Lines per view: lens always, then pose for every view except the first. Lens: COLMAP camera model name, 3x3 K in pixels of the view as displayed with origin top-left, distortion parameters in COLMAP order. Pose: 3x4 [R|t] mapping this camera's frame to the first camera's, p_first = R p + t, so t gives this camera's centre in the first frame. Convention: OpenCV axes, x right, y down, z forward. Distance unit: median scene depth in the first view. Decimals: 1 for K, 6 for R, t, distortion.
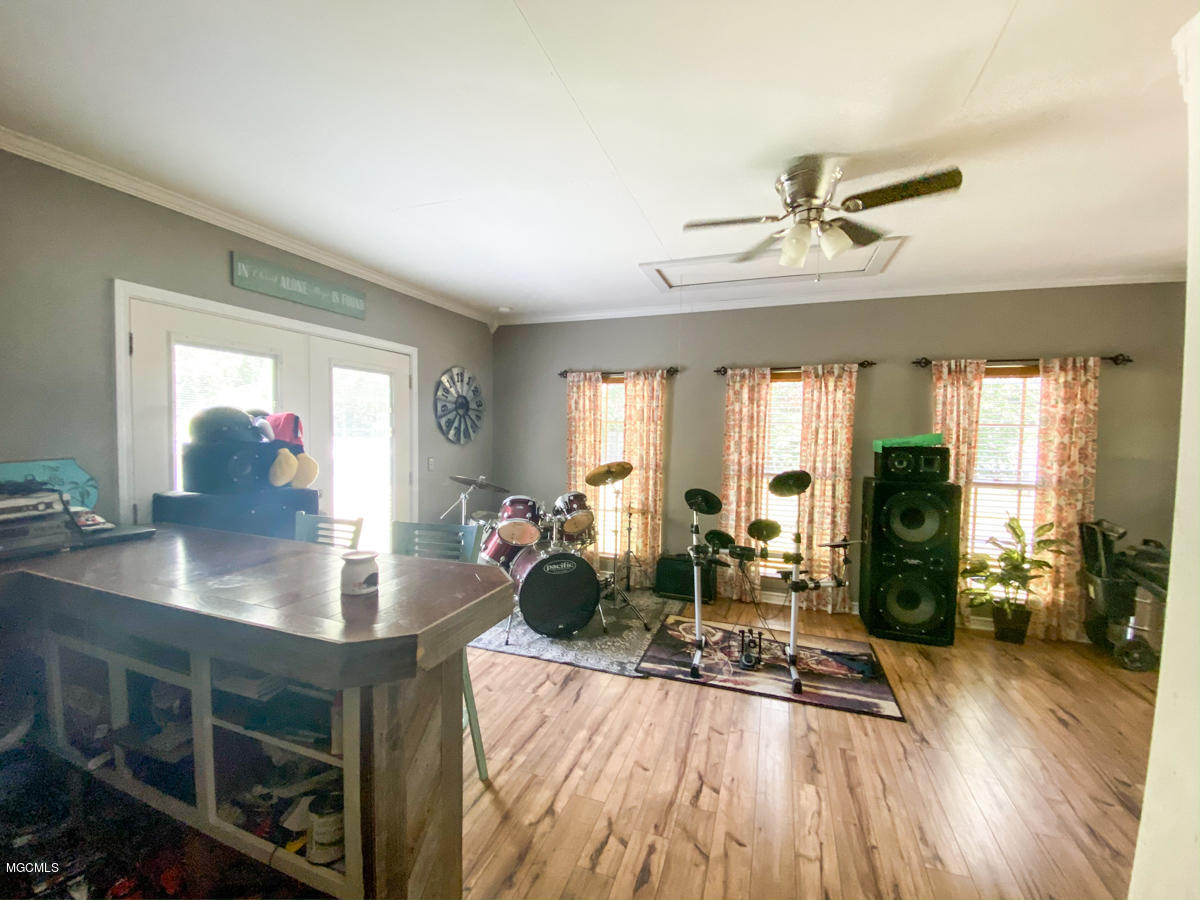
lens RADIAL K [[494.8, 0, 598.3], [0, 494.8, 455.9], [0, 0, 1]] dist [0.032018, -0.000244]
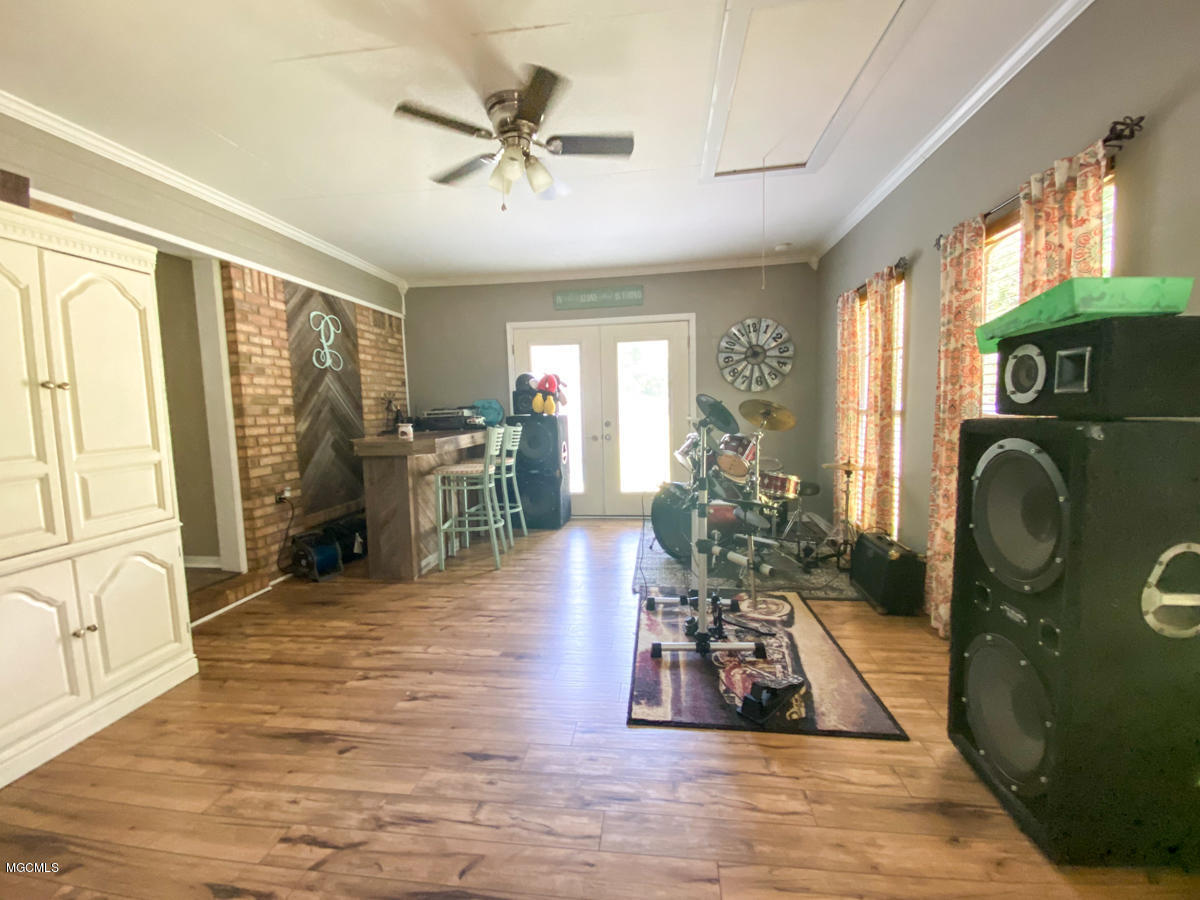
lens RADIAL K [[494.8, 0, 598.3], [0, 494.8, 455.9], [0, 0, 1]] dist [0.032018, -0.000244]
pose [[0.218881, 0.080210, -0.972449, 0.898764], [-0.024730, 0.996751, 0.076648, 0.054318], [0.975438, 0.007272, 0.220153, 0.551704]]
